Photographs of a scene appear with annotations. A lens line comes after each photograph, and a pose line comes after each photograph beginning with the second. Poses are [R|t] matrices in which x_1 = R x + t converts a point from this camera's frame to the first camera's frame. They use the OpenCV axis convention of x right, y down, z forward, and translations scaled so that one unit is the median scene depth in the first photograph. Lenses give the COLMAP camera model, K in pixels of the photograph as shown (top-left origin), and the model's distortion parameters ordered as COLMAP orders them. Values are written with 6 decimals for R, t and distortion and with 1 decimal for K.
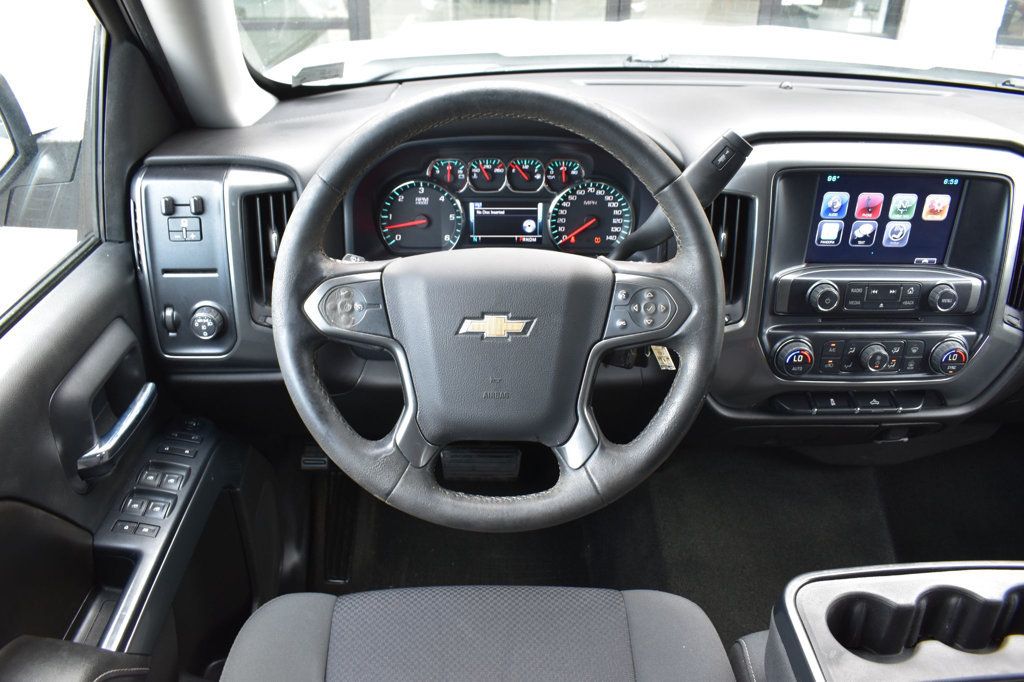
lens RADIAL K [[794.1, 0, 509.9], [0, 794.1, 343.1], [0, 0, 1]] dist [-0.103298, 0.026279]
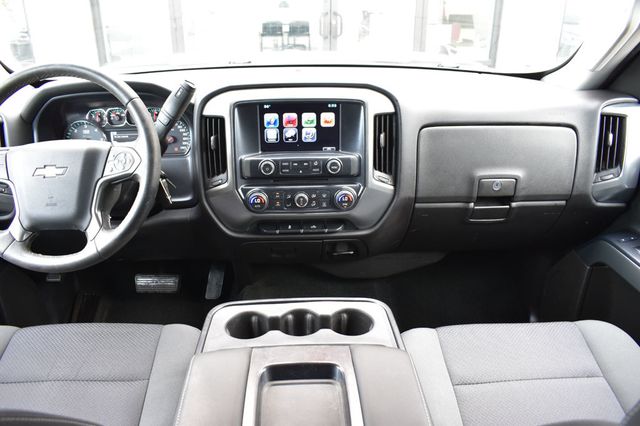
lens RADIAL K [[496.3, 0, 319.0], [0, 496.3, 210.1], [0, 0, 1]] dist [-0.103298, 0.026279]
pose [[0.999642, -0.023484, -0.012837, 0.549511], [0.021952, 0.993831, -0.108714, 0.181935], [0.015311, 0.108394, 0.993990, -0.198241]]
